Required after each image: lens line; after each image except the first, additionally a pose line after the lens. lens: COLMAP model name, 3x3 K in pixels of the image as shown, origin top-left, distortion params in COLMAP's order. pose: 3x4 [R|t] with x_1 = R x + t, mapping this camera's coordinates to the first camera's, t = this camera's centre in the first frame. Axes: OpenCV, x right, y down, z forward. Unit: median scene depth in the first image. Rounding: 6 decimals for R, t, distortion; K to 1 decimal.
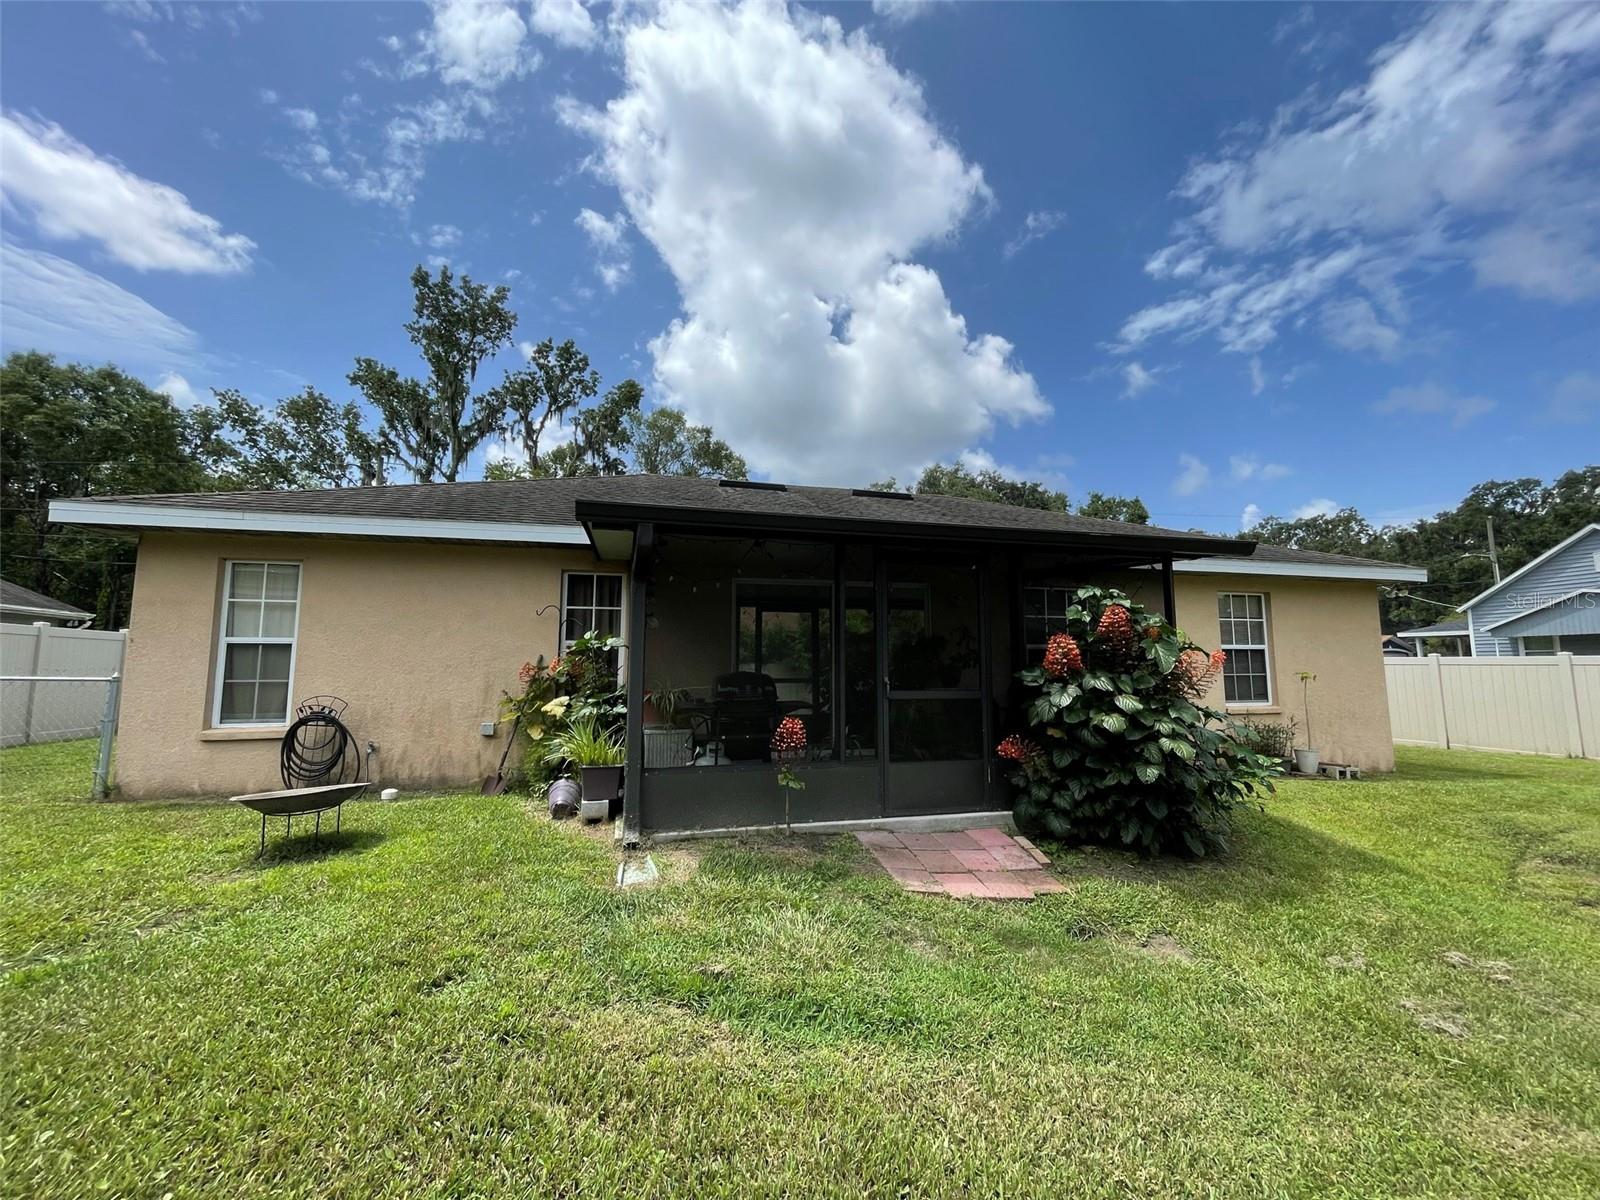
lens RADIAL K [[661.3, 0, 793.8], [0, 661.3, 600.6], [0, 0, 1]] dist [-0.001708, 0.007627]
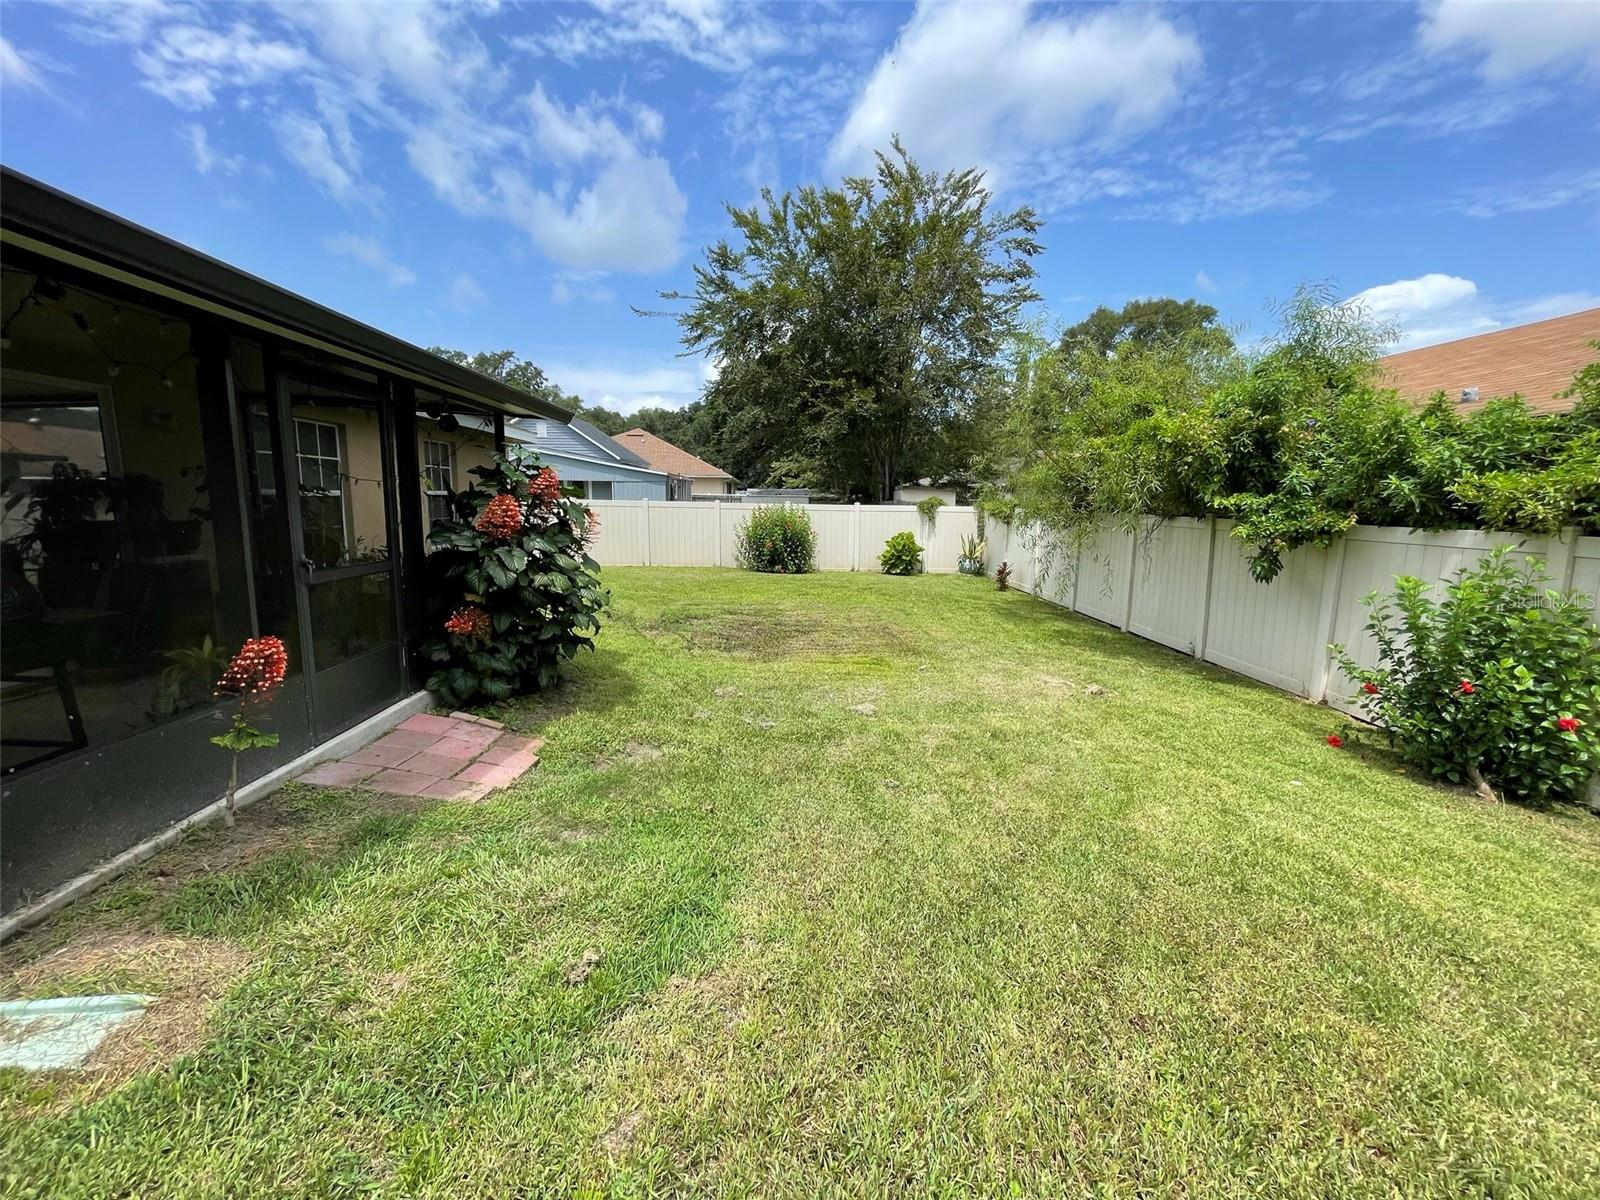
lens RADIAL K [[663.7, 0, 796.1], [0, 663.7, 592.7], [0, 0, 1]] dist [0.001438, 0.000716]
pose [[0.182419, -0.132745, 0.974219, -0.458807], [-0.114004, 0.981305, 0.155058, -0.007644], [-0.976589, -0.139350, 0.163875, 0.405461]]
